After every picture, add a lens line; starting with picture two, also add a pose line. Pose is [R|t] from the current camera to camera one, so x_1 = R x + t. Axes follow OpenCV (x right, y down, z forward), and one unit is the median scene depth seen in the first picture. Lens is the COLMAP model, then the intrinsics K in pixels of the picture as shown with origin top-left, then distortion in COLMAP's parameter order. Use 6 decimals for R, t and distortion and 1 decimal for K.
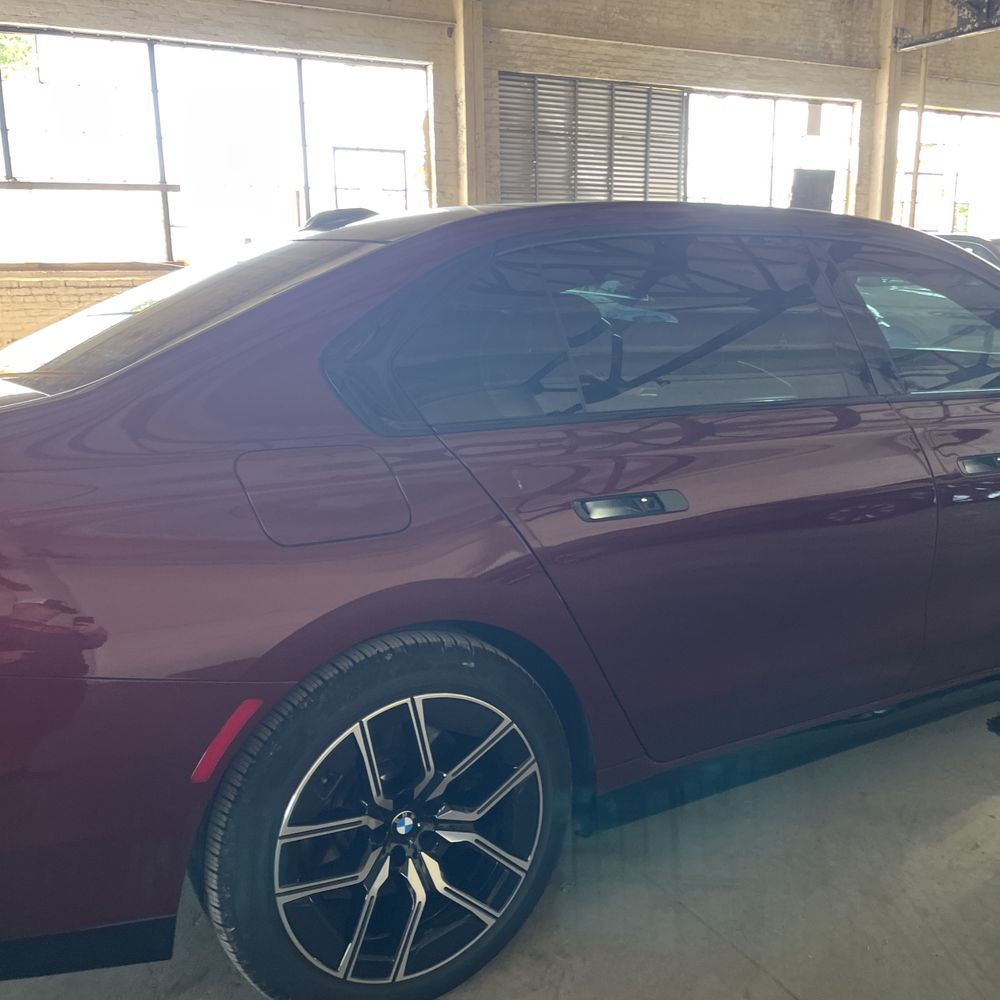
lens RADIAL K [[1013.1, 0, 500.0], [0, 1013.1, 500.0], [0, 0, 1]] dist [0.061194, -0.078756]
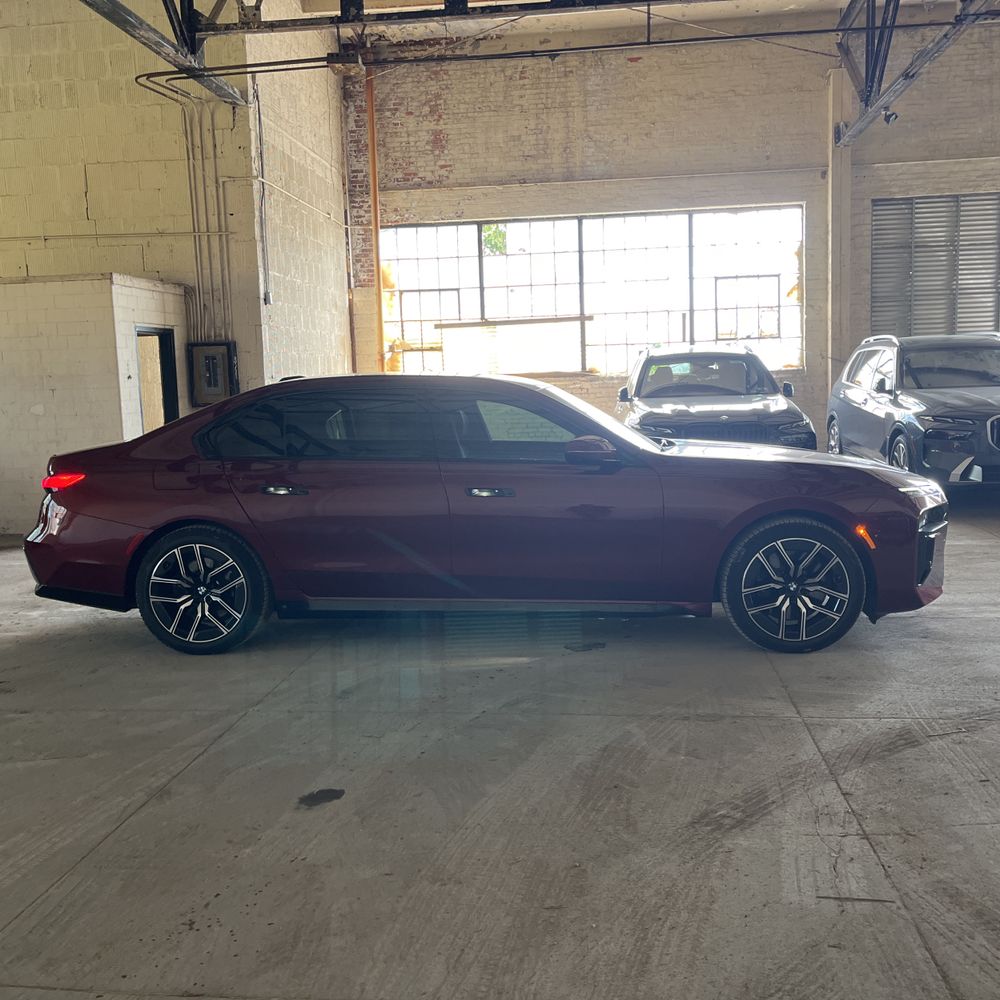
lens RADIAL K [[999.1, 0, 500.4], [0, 999.1, 503.7], [0, 0, 1]] dist [0.064908, -0.078842]
pose [[0.817391, 0.061354, -0.572806, 0.339987], [-0.106193, 0.993320, -0.045140, 0.015991], [0.566211, 0.097725, 0.818447, -0.137114]]
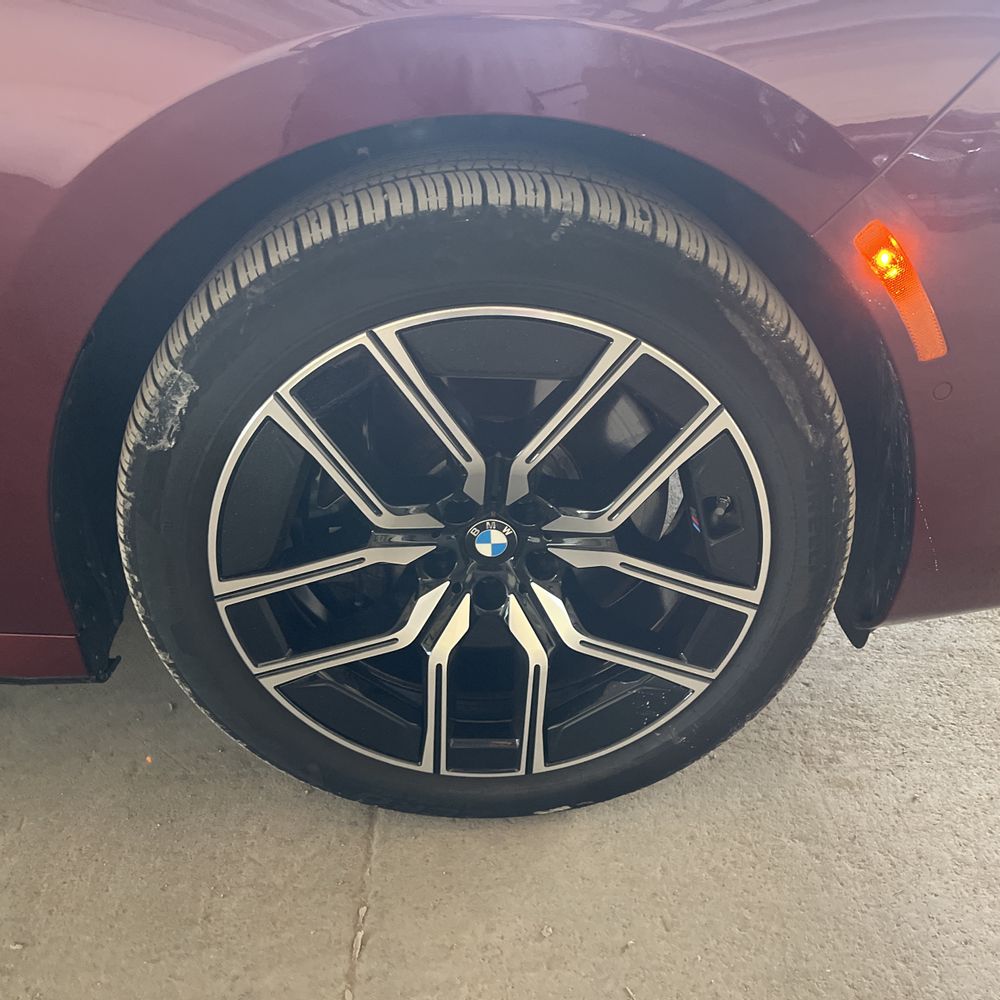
lens RADIAL K [[1000.6, 0, 511.2], [0, 1000.6, 508.6], [0, 0, 1]] dist [0.084682, -0.120369]
pose [[0.889259, 0.241337, -0.388556, 0.231713], [-0.099452, 0.931172, 0.350755, -0.013199], [0.446462, -0.273269, 0.852054, 0.219180]]
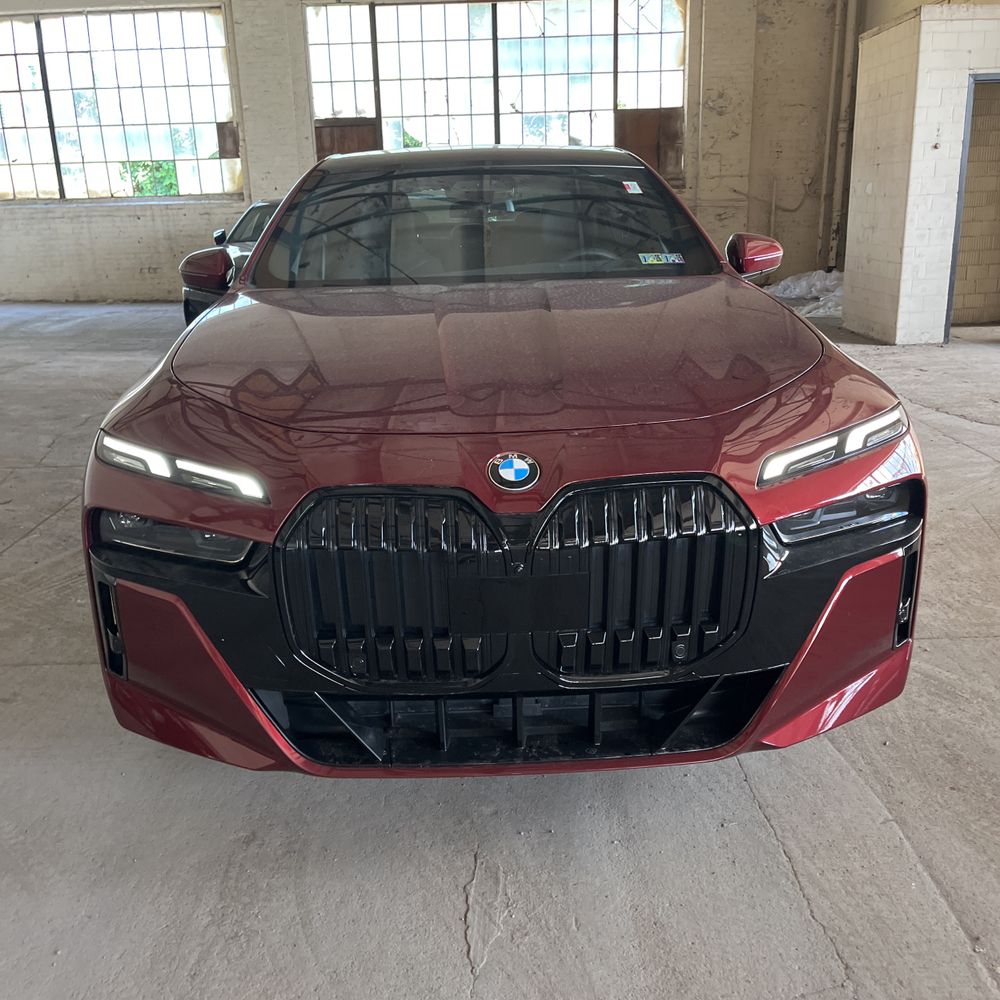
lens RADIAL K [[1014.9, 0, 496.7], [0, 1014.9, 502.3], [0, 0, 1]] dist [0.067036, -0.089184]
pose [[-0.466729, 0.277357, -0.839784, 0.354728], [-0.152142, 0.910216, 0.385176, -0.095749], [0.871216, 0.307539, -0.382627, 0.435684]]
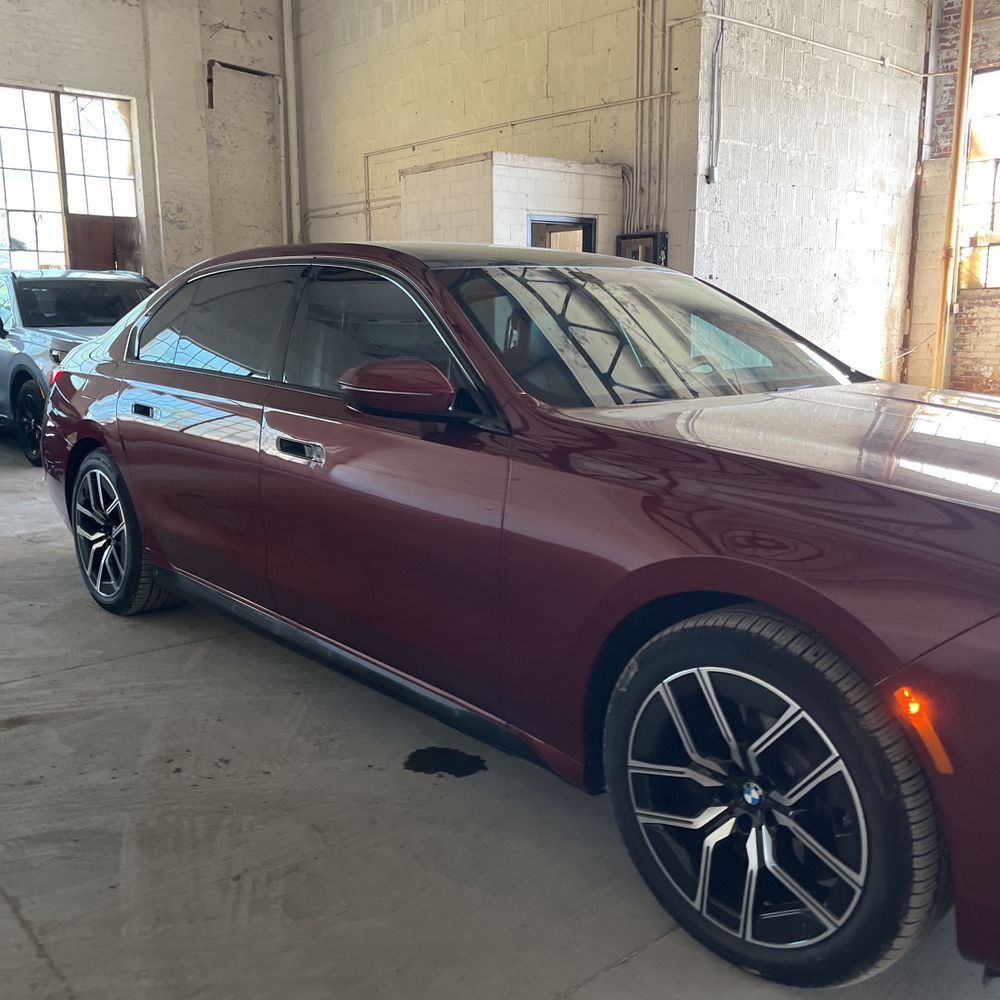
lens RADIAL K [[999.1, 0, 500.4], [0, 999.1, 503.7], [0, 0, 1]] dist [0.064908, -0.078842]
pose [[0.210016, 0.199683, -0.957089, 0.336073], [-0.209819, 0.965318, 0.155359, -0.043414], [0.954919, 0.168188, 0.244629, 0.202312]]
